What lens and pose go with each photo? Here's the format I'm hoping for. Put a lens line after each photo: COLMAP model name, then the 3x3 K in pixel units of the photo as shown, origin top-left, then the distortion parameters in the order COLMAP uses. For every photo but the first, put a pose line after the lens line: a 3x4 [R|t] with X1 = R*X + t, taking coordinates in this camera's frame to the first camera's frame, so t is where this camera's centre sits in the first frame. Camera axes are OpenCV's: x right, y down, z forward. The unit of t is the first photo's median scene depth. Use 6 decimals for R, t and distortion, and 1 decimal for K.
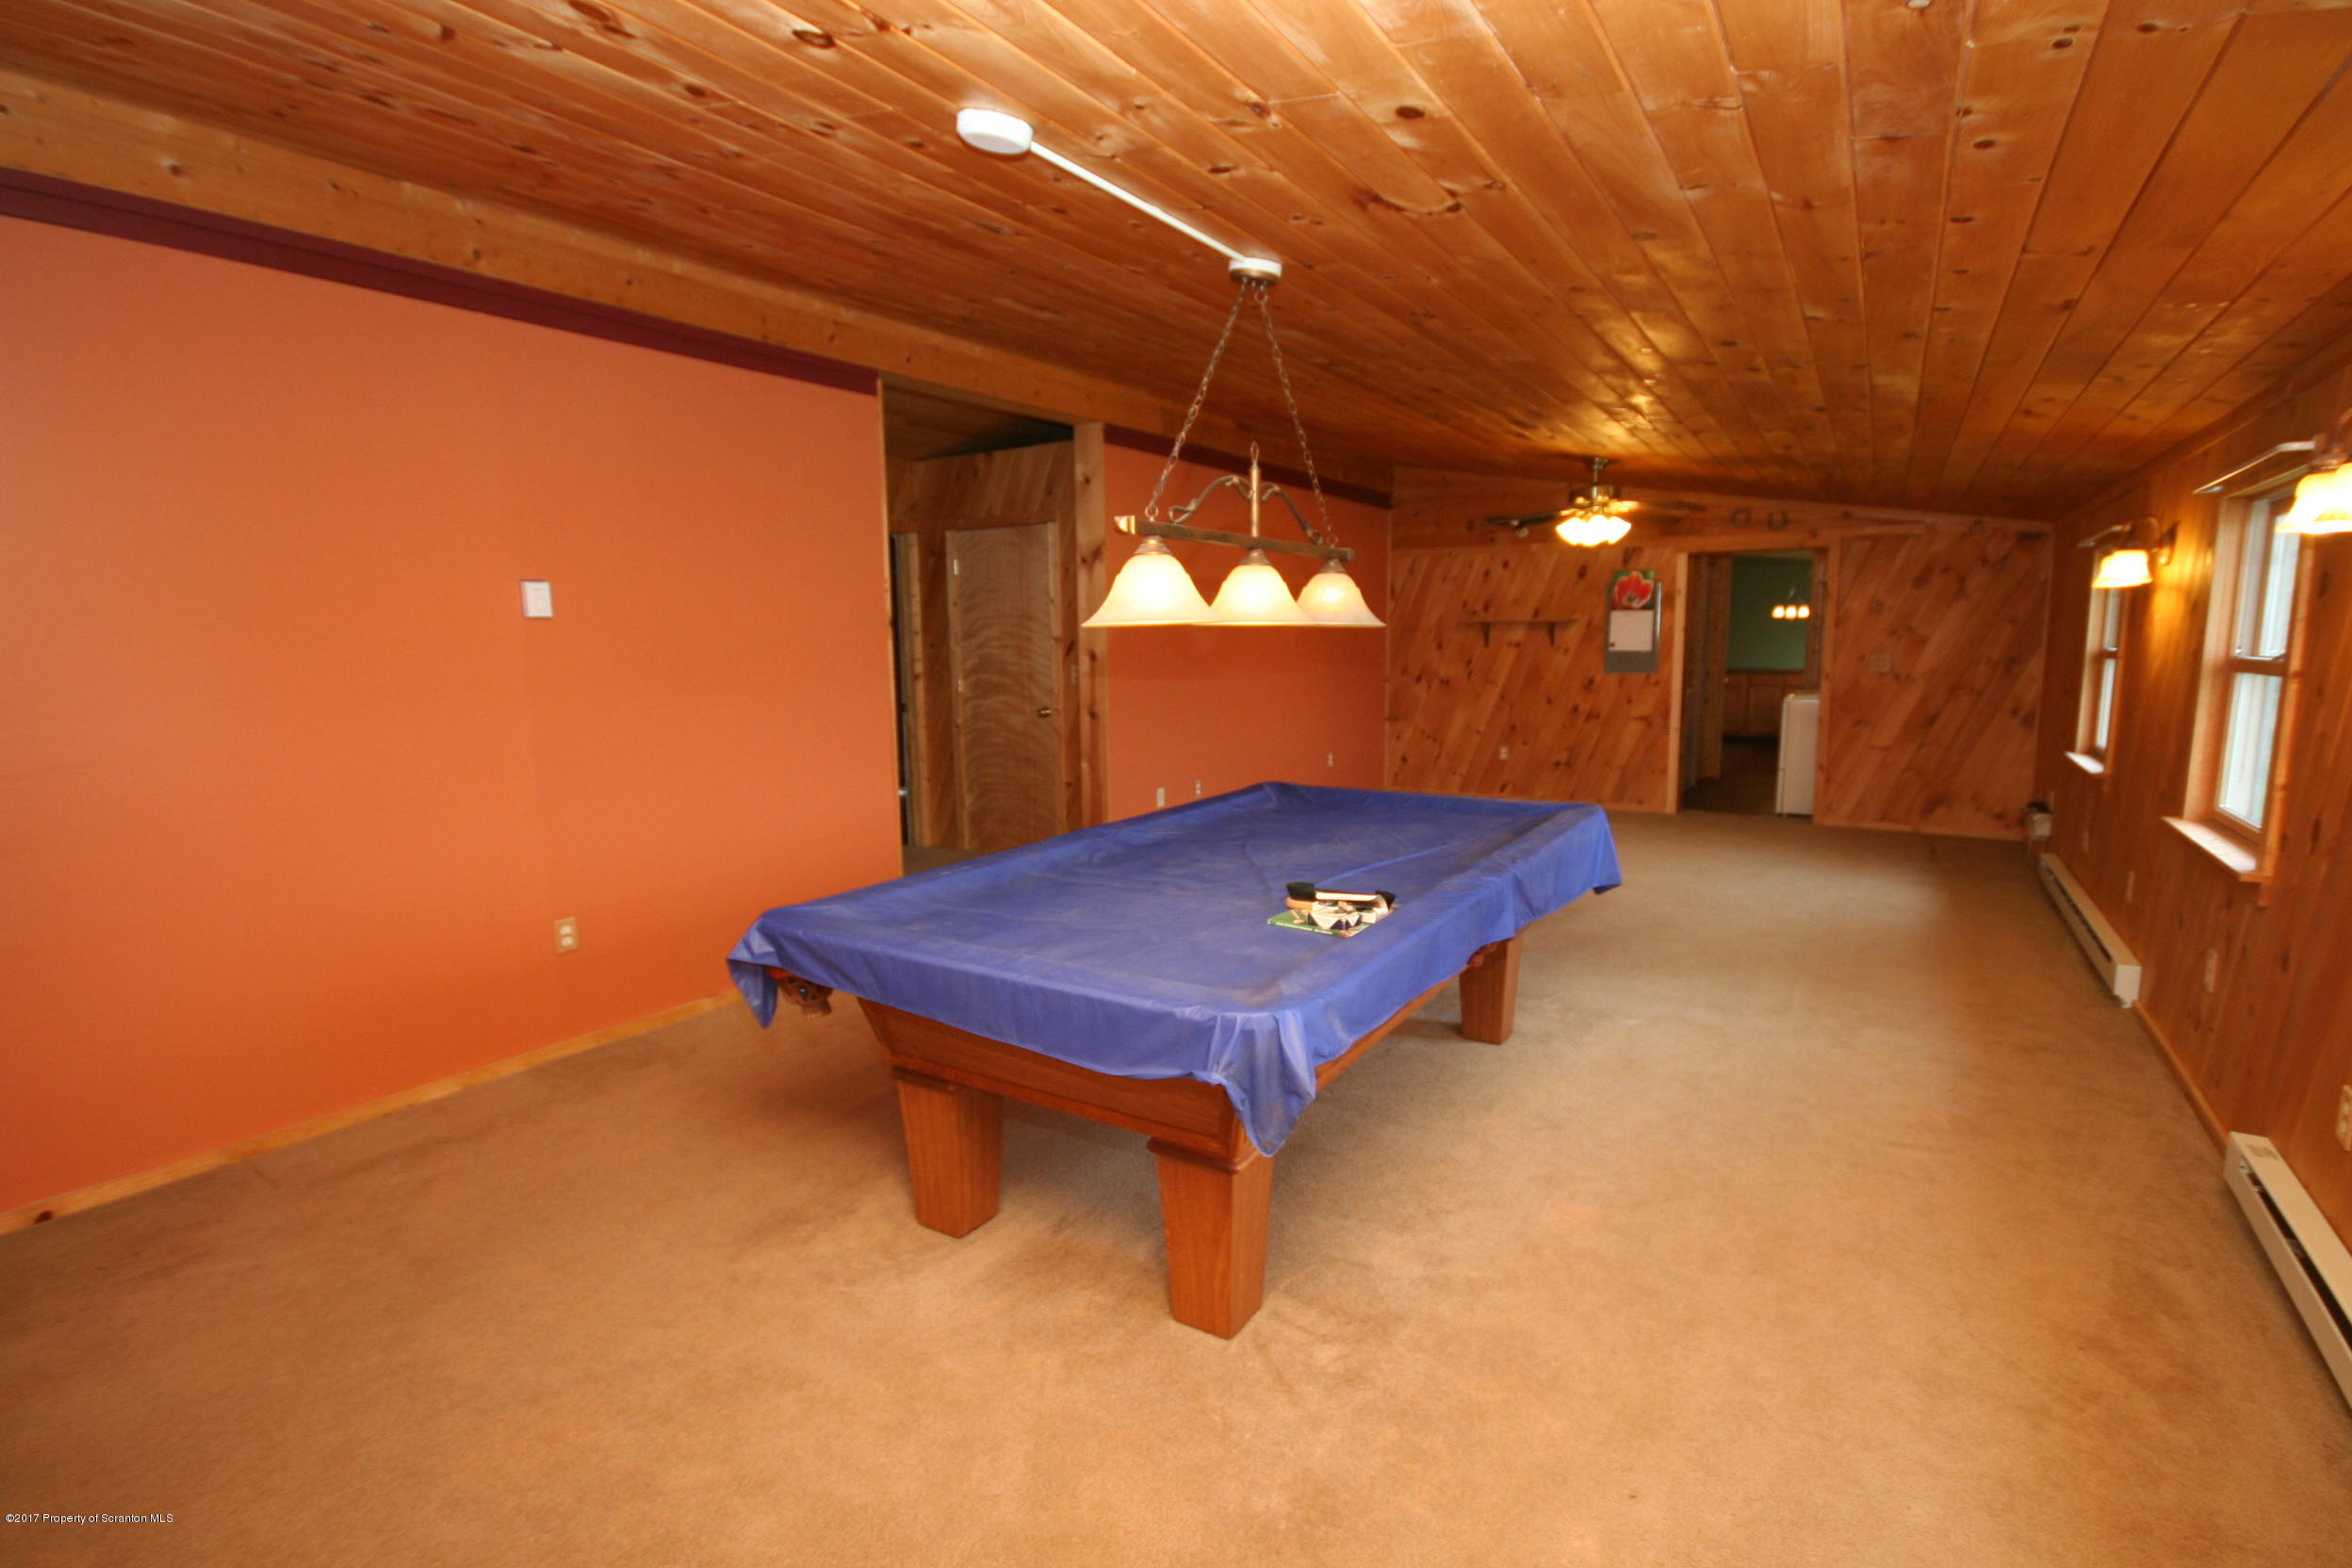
lens RADIAL K [[1105.7, 0, 1186.4], [0, 1105.7, 782.3], [0, 0, 1]] dist [-0.008921, -0.001759]
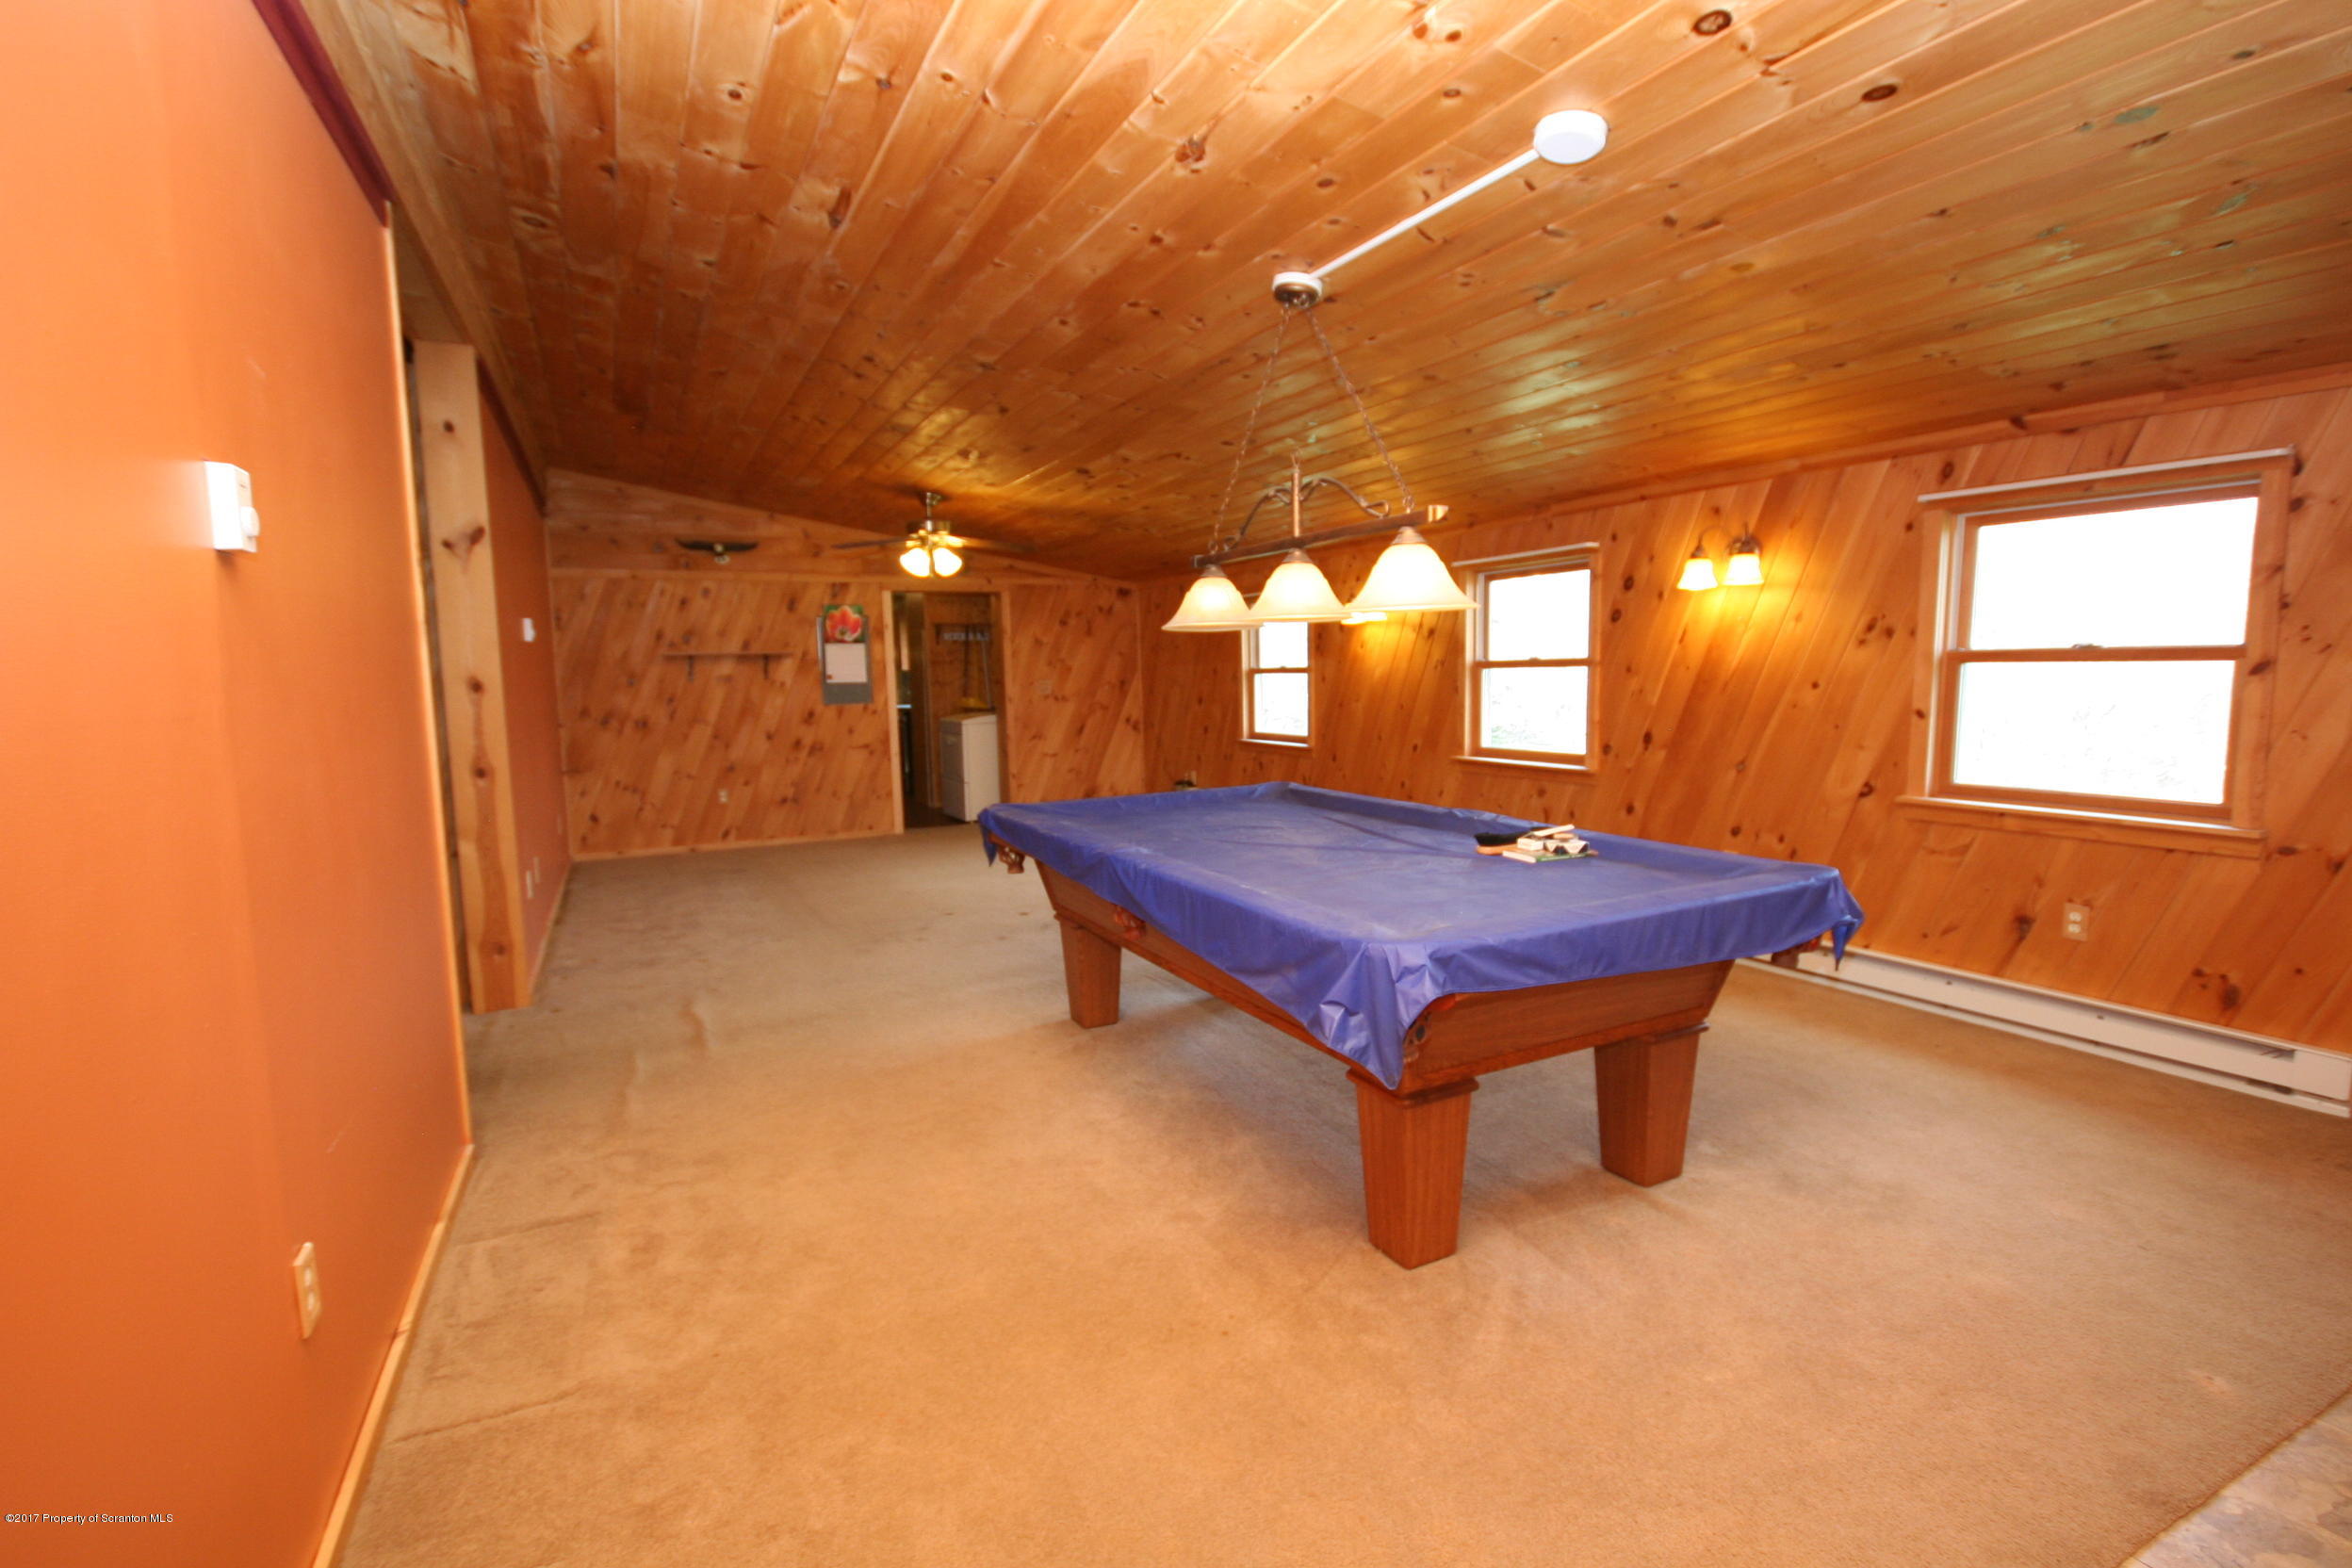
lens RADIAL K [[1105.7, 0, 1190.8], [0, 1105.7, 790.2], [0, 0, 1]] dist [-0.008921, -0.001759]
pose [[0.502362, -0.095256, 0.859394, -0.328325], [0.131860, 0.990728, 0.032734, -0.010810], [-0.854544, 0.096875, 0.510265, 0.204658]]
